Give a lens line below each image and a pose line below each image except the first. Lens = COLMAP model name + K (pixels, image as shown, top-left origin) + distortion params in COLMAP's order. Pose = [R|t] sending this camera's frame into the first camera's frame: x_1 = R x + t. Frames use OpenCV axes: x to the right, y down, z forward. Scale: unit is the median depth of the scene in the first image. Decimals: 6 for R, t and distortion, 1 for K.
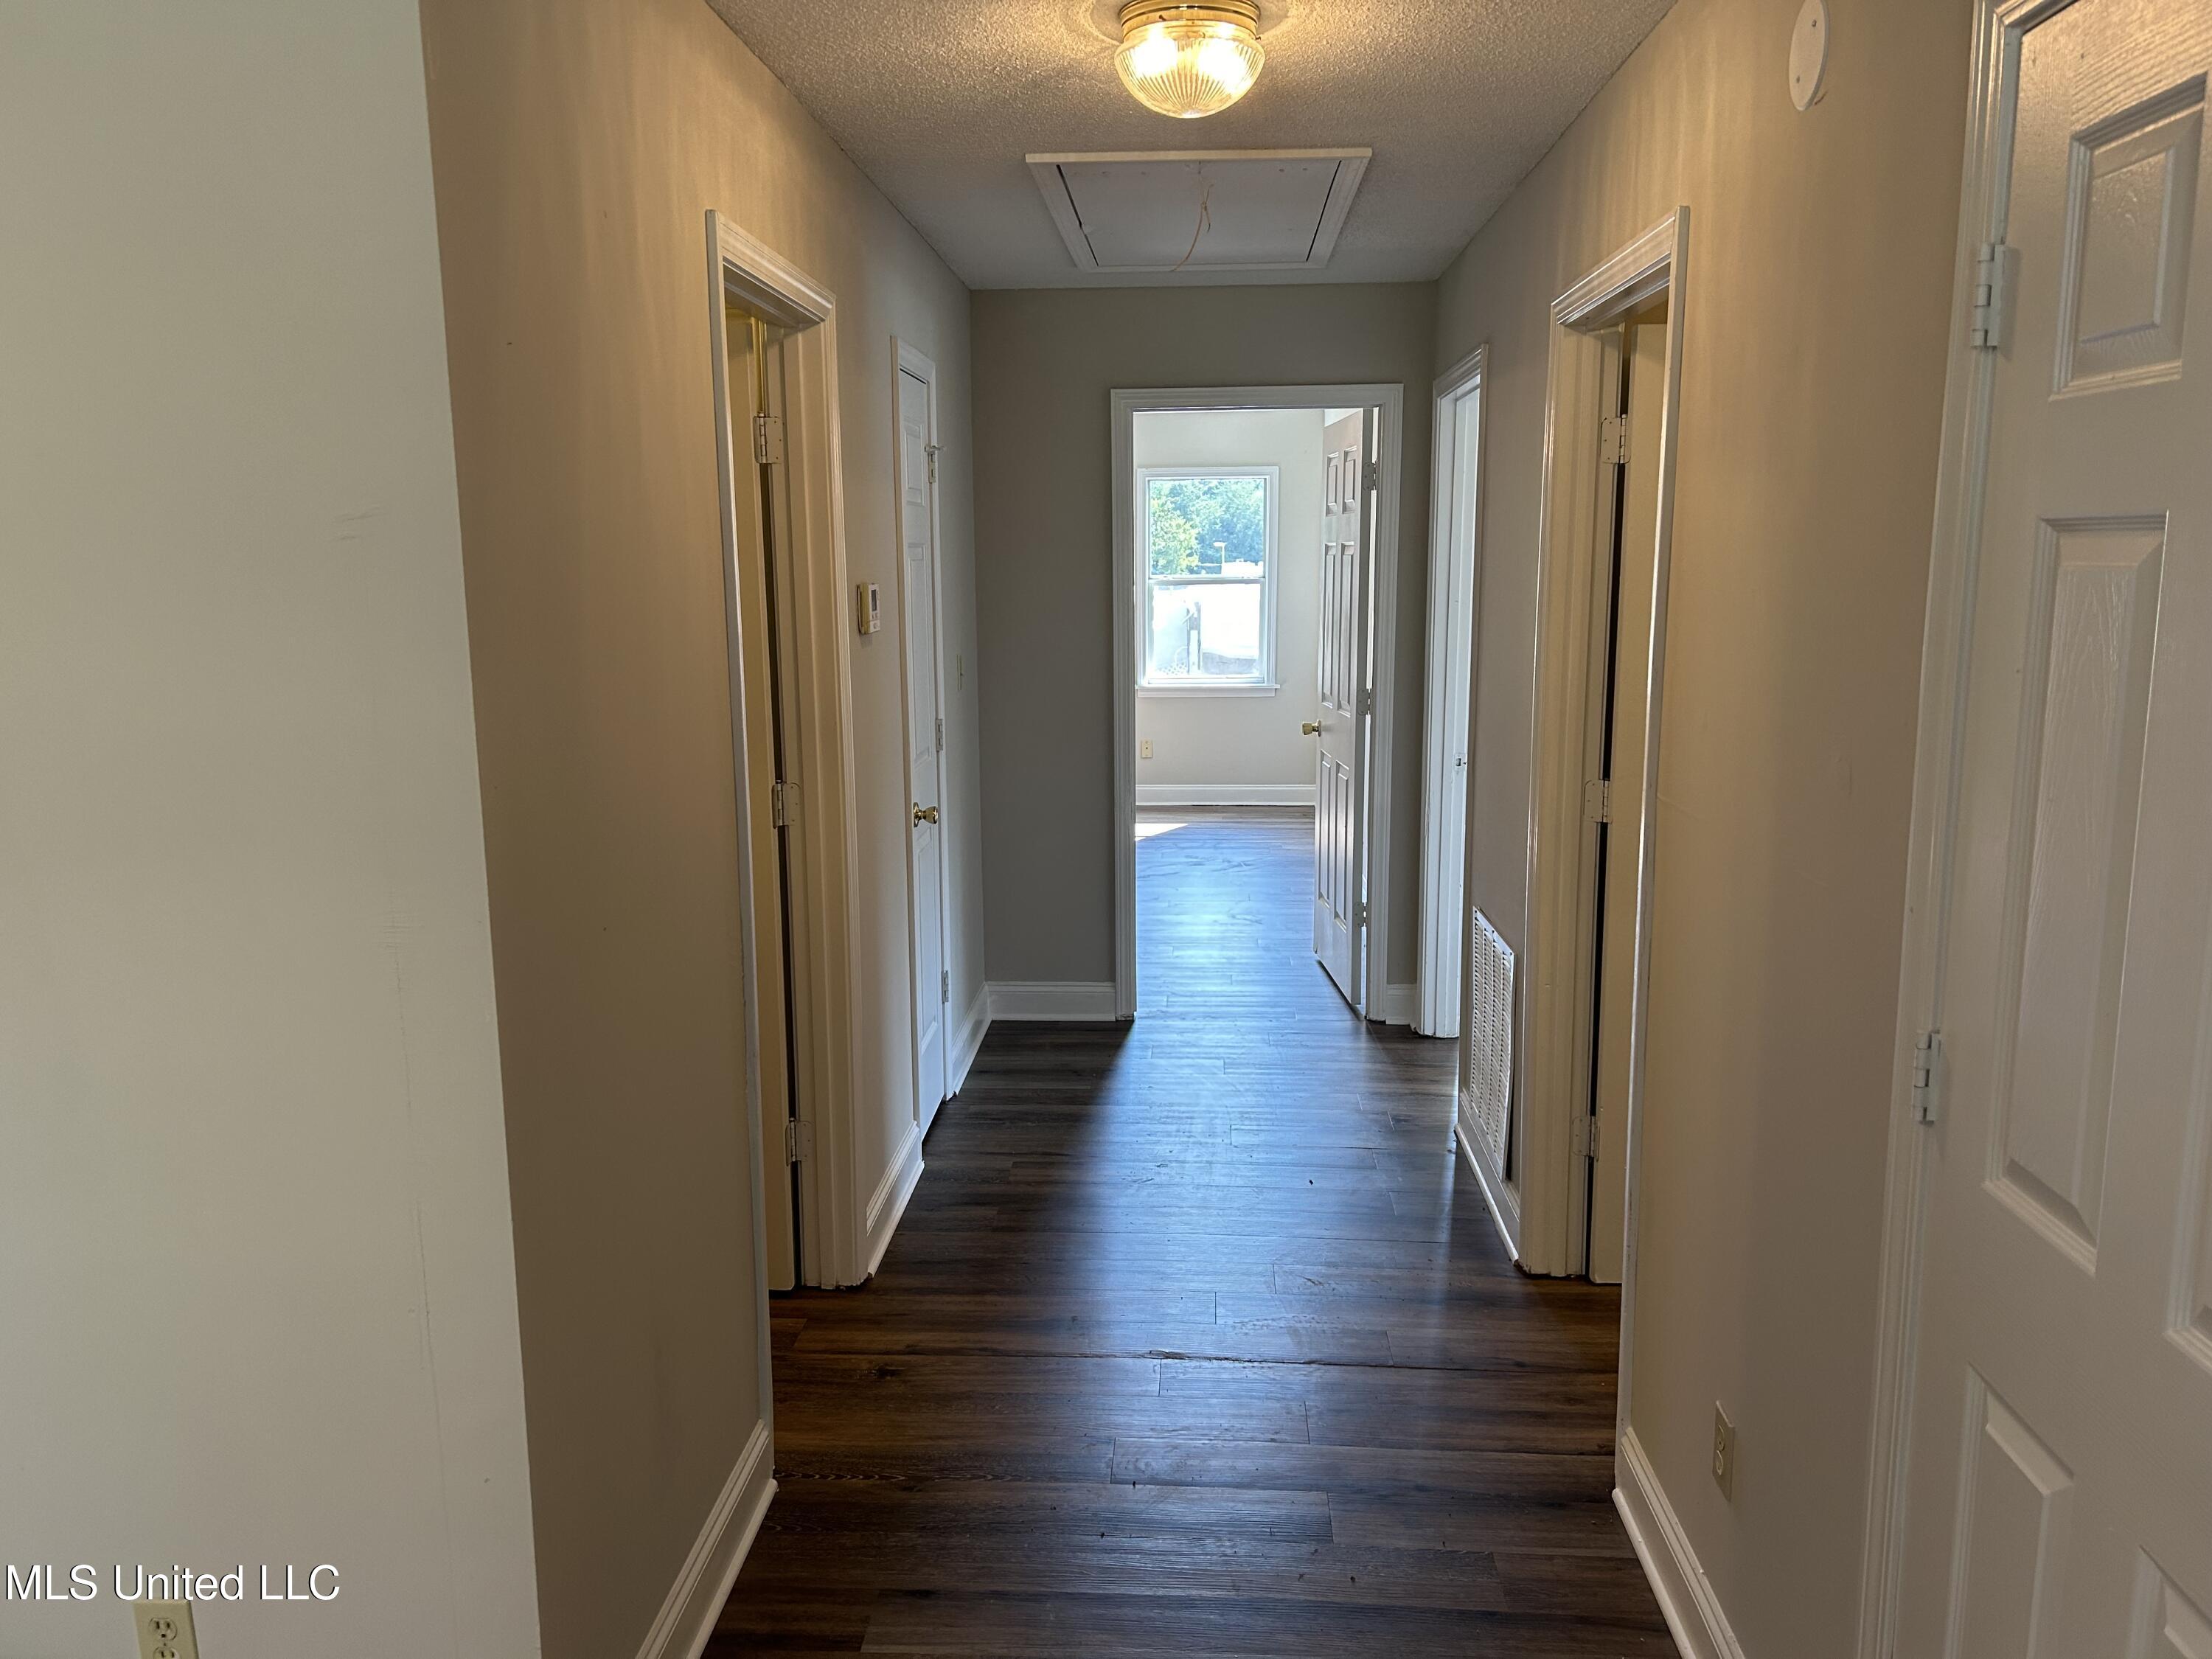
lens RADIAL K [[1664.4, 0, 1106.0], [0, 1664.4, 829.5], [0, 0, 1]] dist [0.015713, -0.000223]
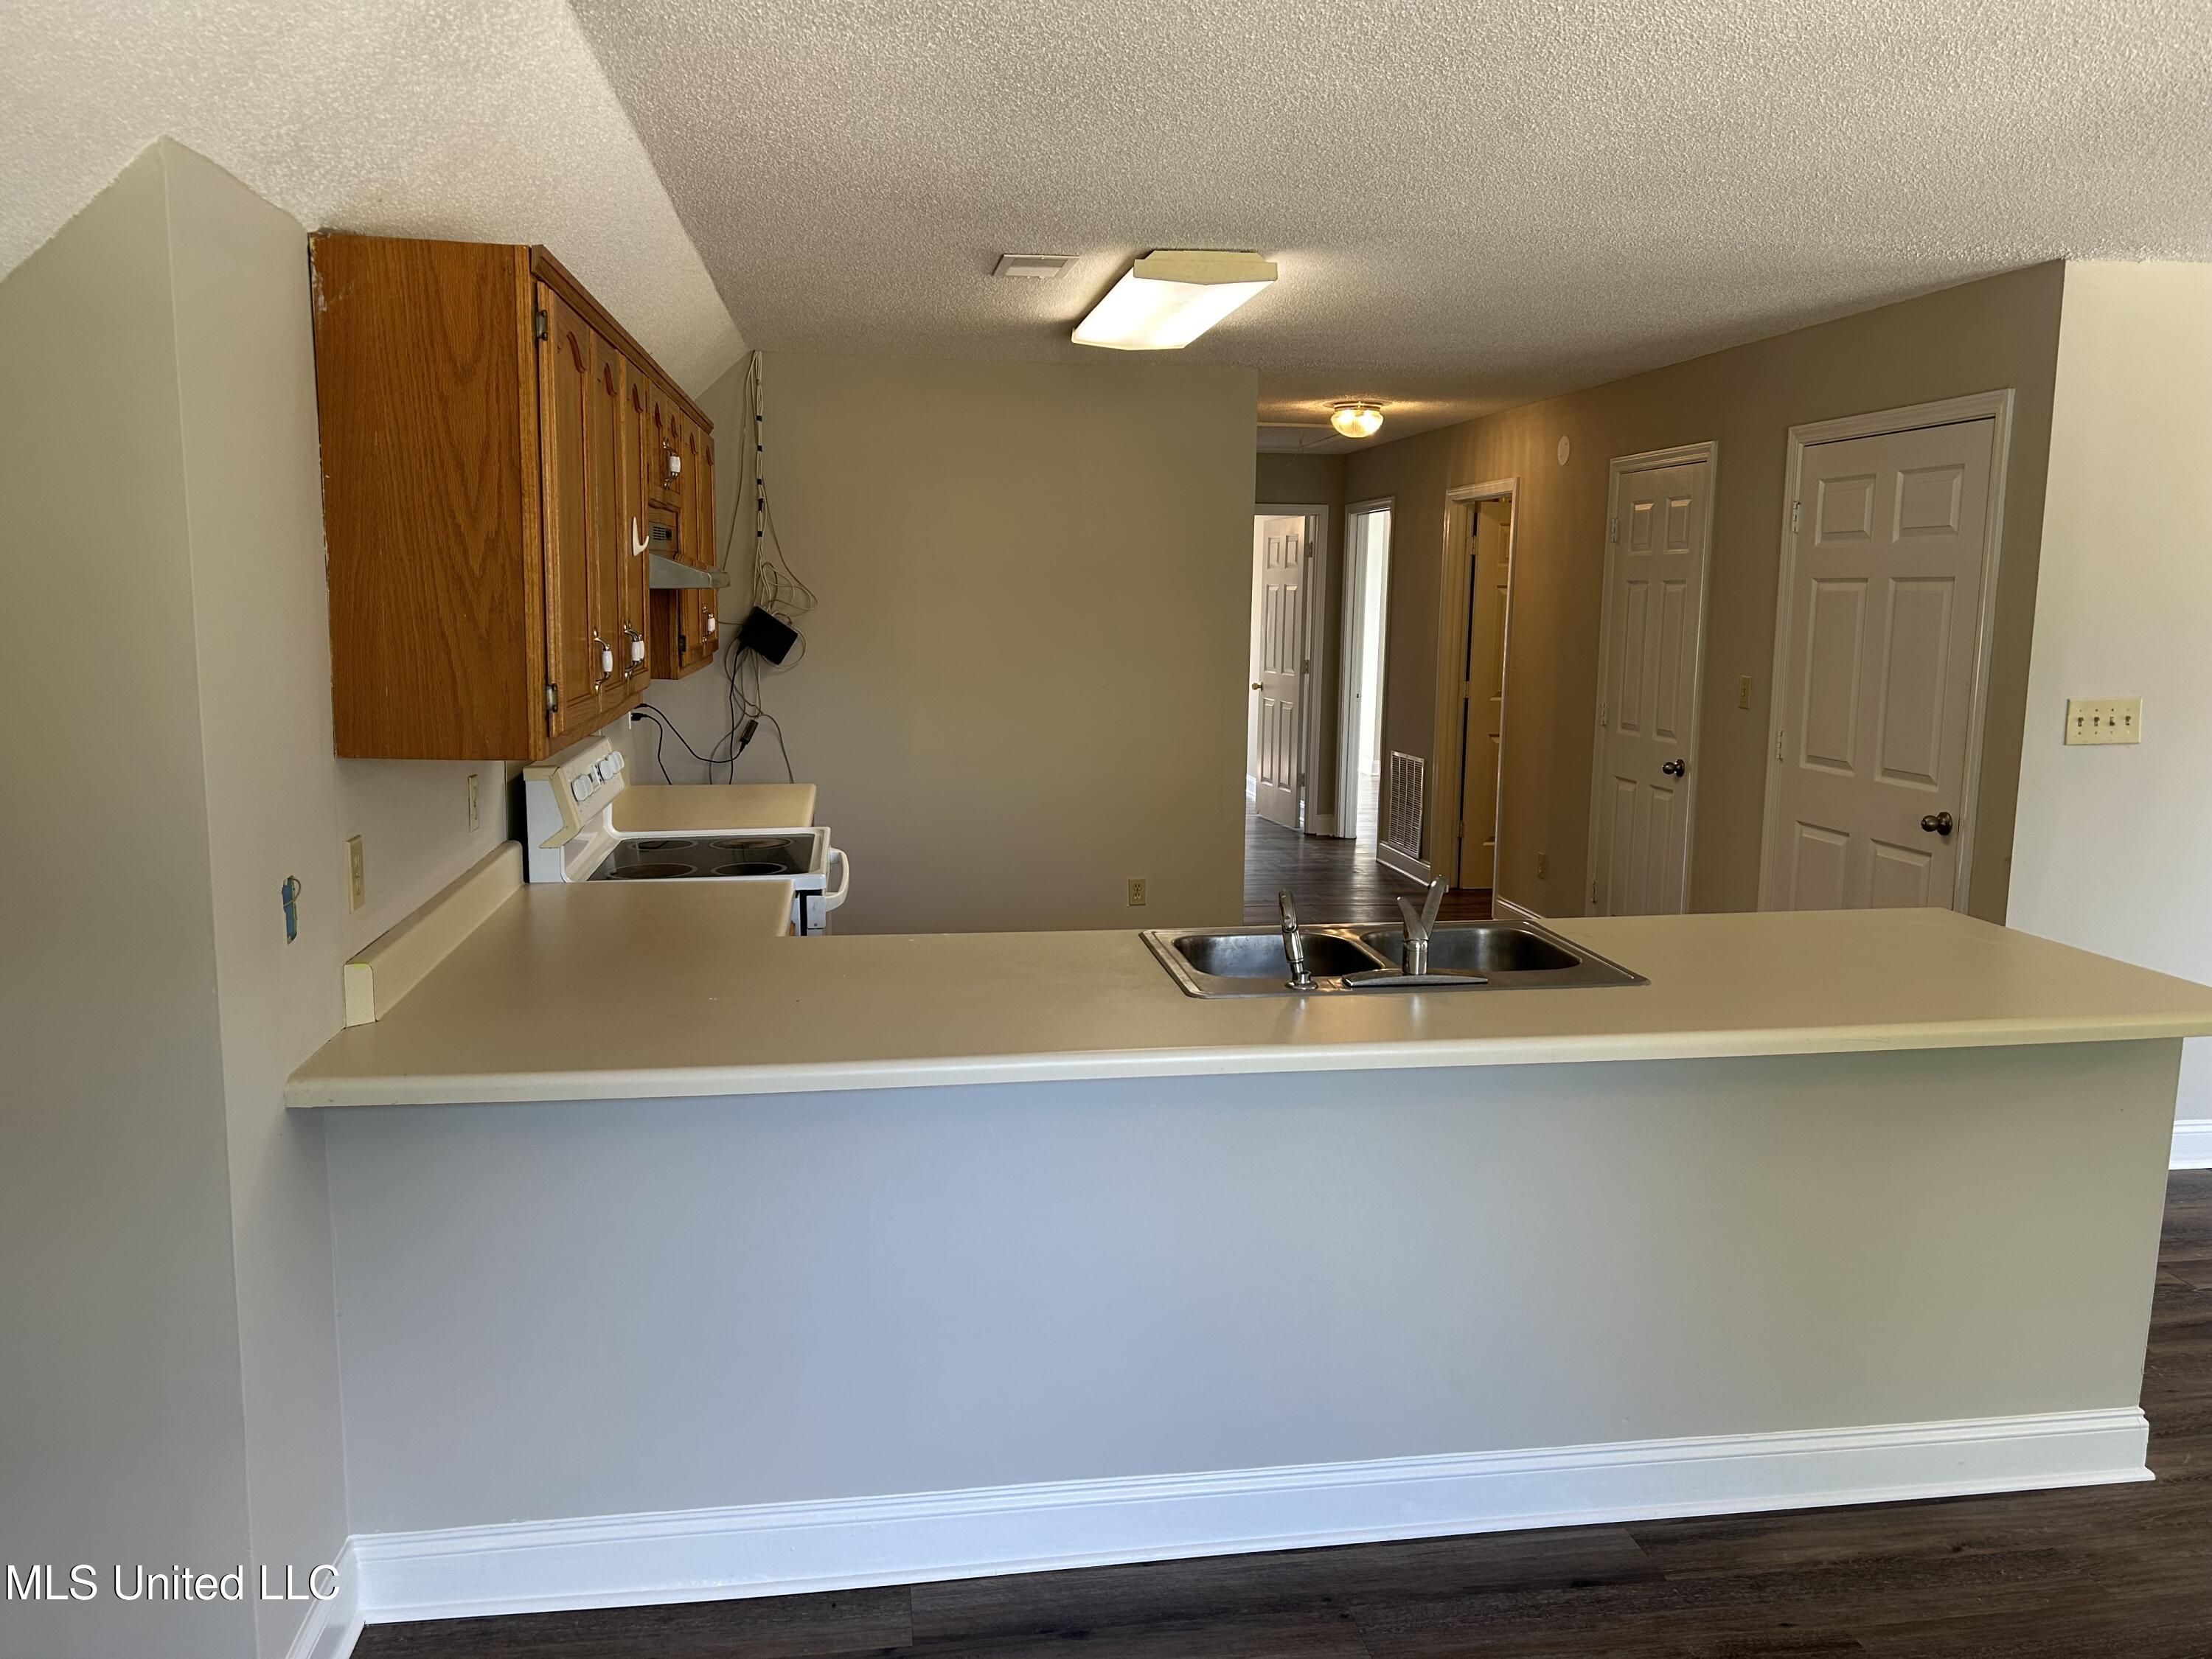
lens RADIAL K [[1664.4, 0, 1106.0], [0, 1664.4, 829.5], [0, 0, 1]] dist [0.015713, -0.000223]
pose [[0.978183, -0.006008, 0.207660, -0.473301], [0.011316, 0.999639, -0.024386, 0.156343], [-0.207438, 0.026204, 0.977897, -0.834037]]
